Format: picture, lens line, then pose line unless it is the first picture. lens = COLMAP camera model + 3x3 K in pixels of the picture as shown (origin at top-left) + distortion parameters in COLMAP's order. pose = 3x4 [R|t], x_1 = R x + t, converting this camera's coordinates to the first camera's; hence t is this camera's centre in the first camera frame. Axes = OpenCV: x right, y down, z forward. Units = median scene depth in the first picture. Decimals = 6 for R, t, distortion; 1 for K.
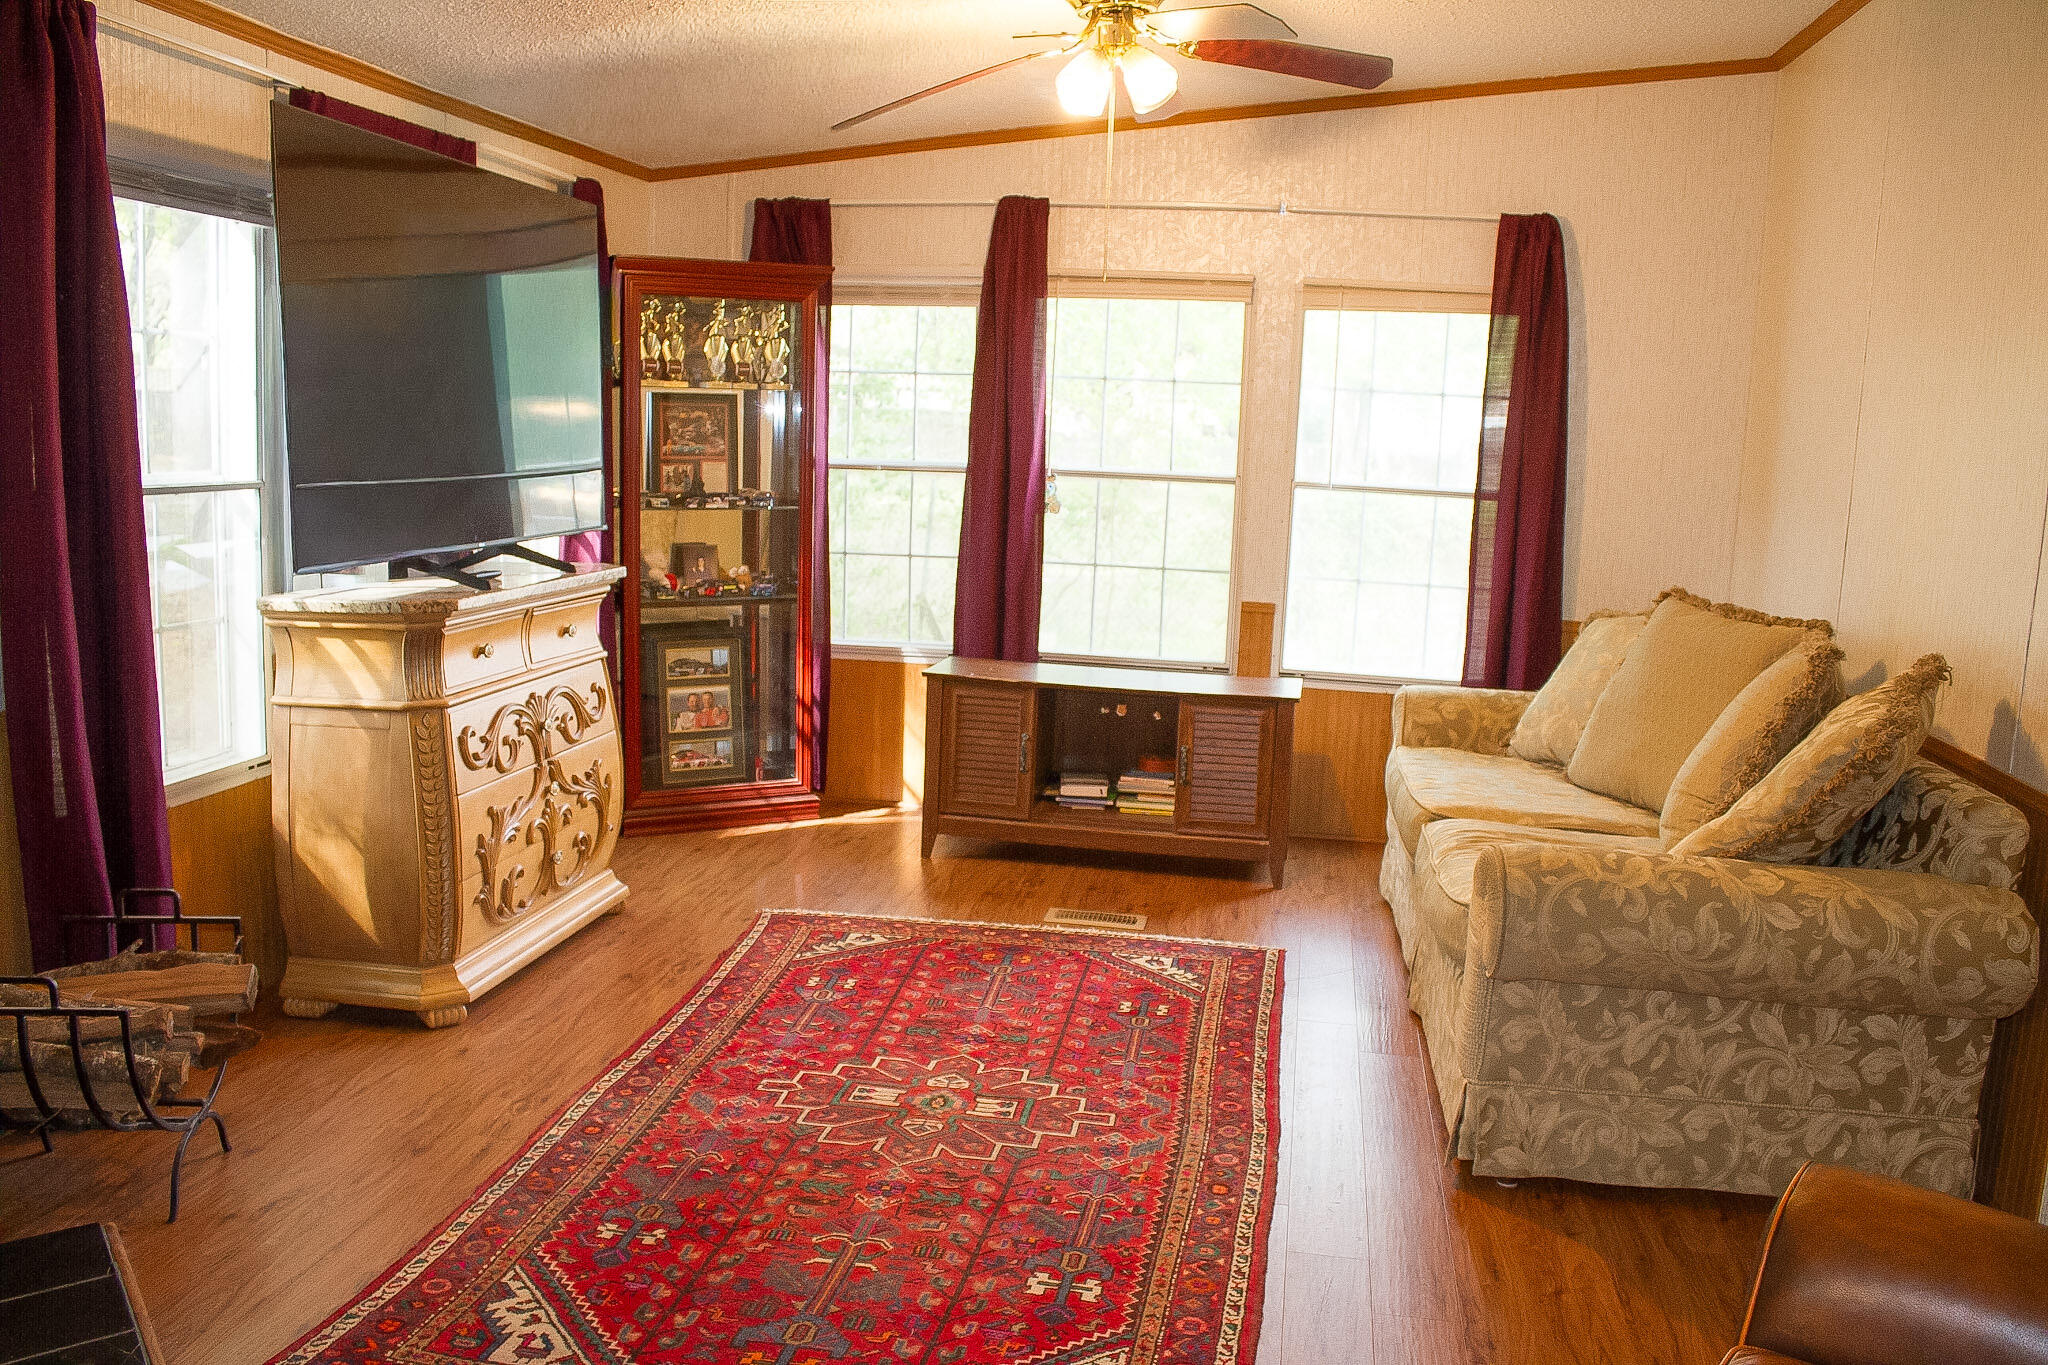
lens RADIAL K [[1717.2, 0, 1032.5], [0, 1717.2, 688.9], [0, 0, 1]] dist [-0.166515, 0.146459]
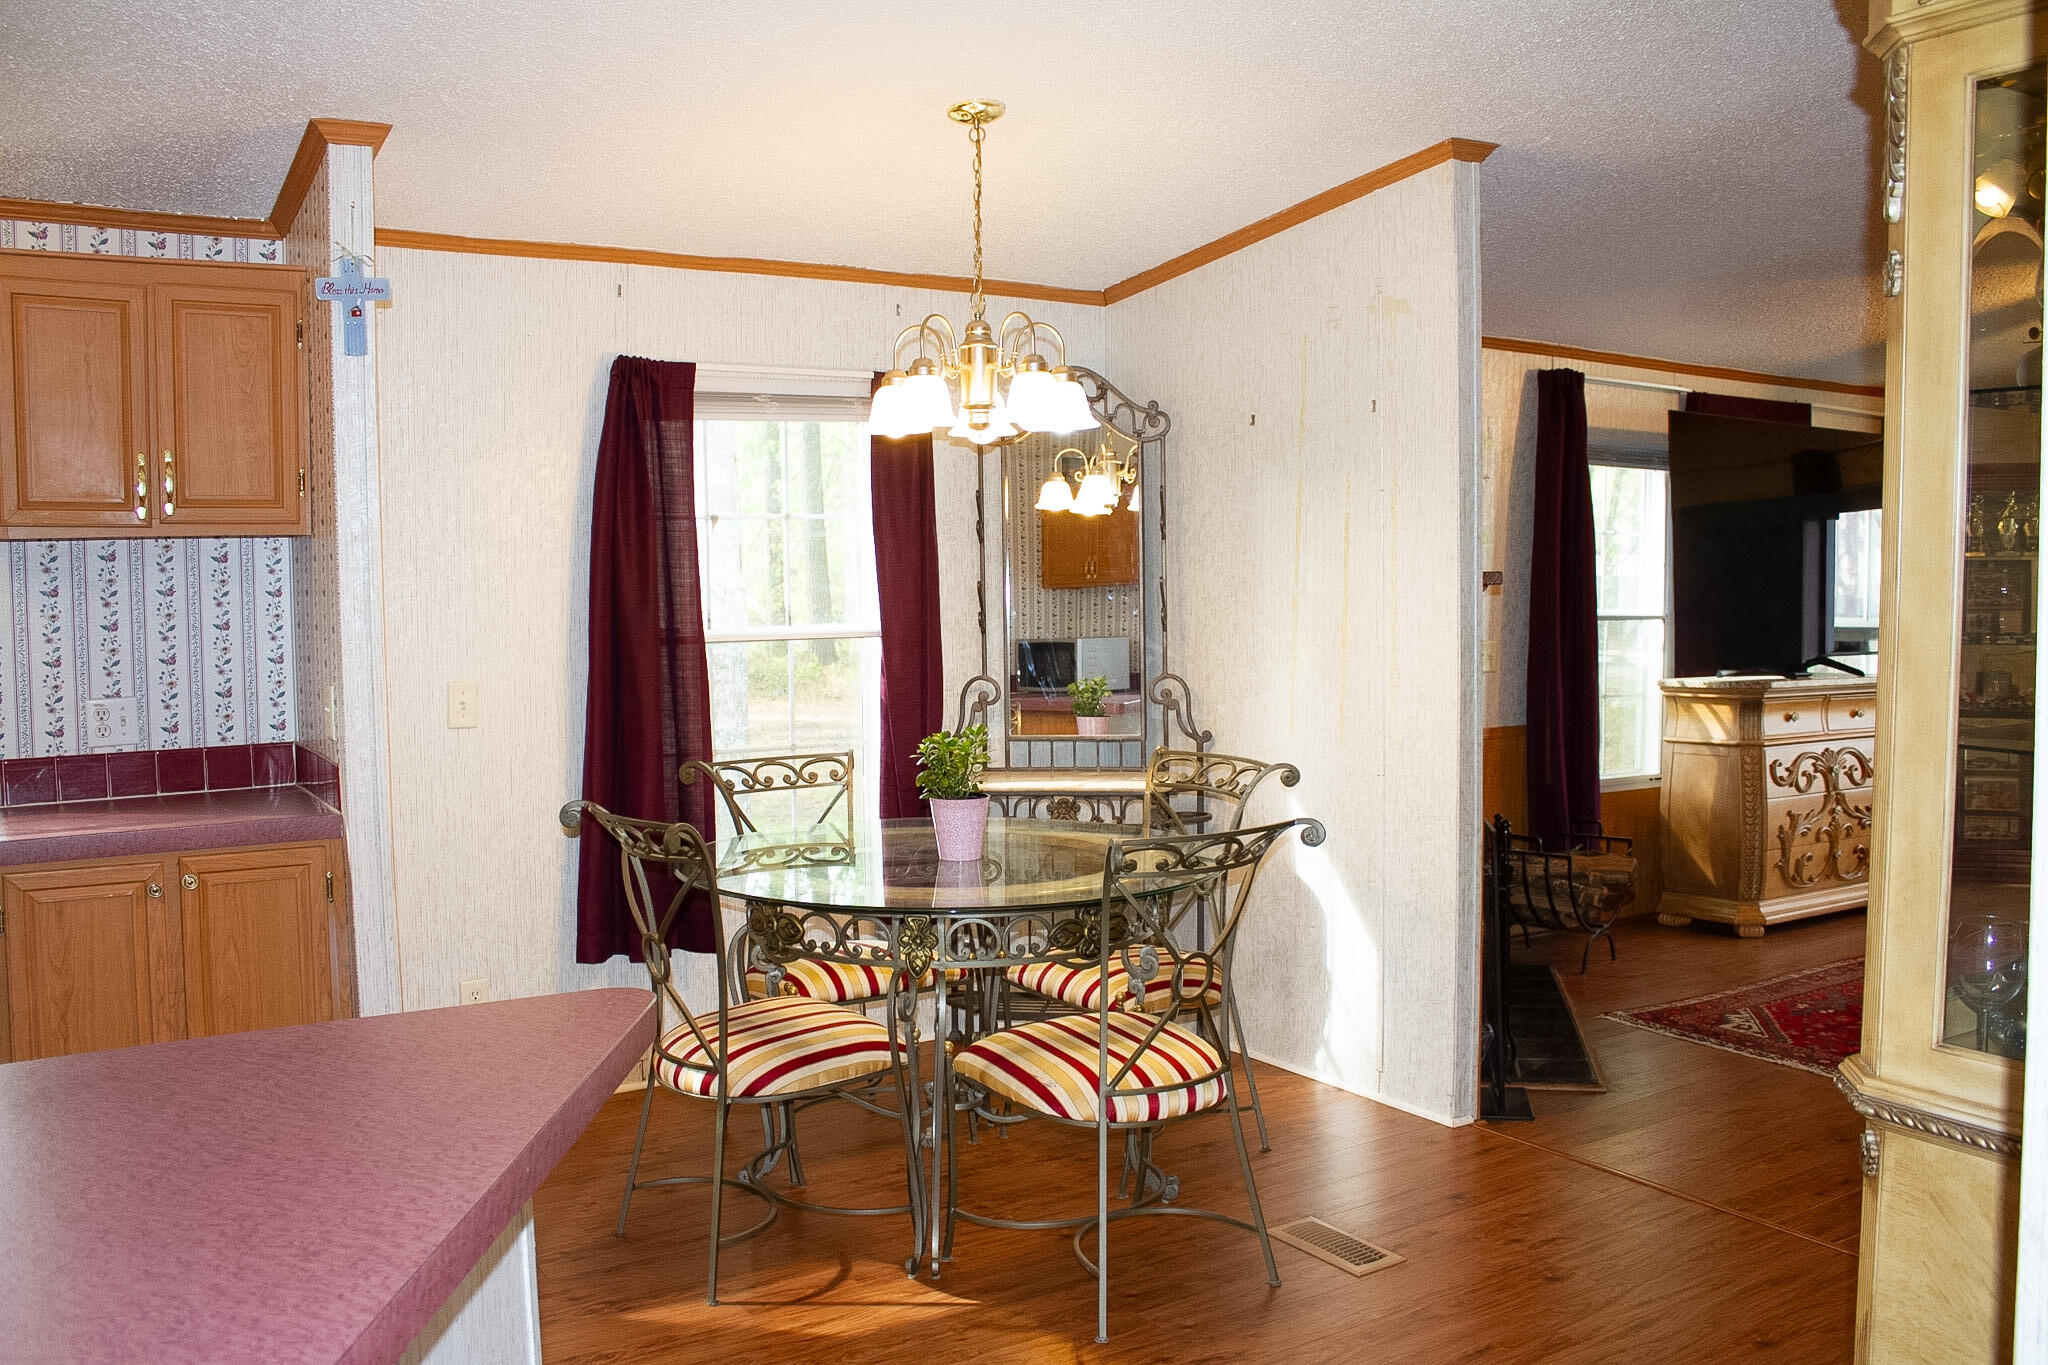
lens RADIAL K [[1717.2, 0, 1032.5], [0, 1717.2, 688.9], [0, 0, 1]] dist [-0.166515, 0.146459]
pose [[0.676093, 0.002409, -0.736812, 0.375686], [-0.084438, 0.993660, -0.074231, 0.135823], [0.731962, 0.112402, 0.672010, -0.639118]]
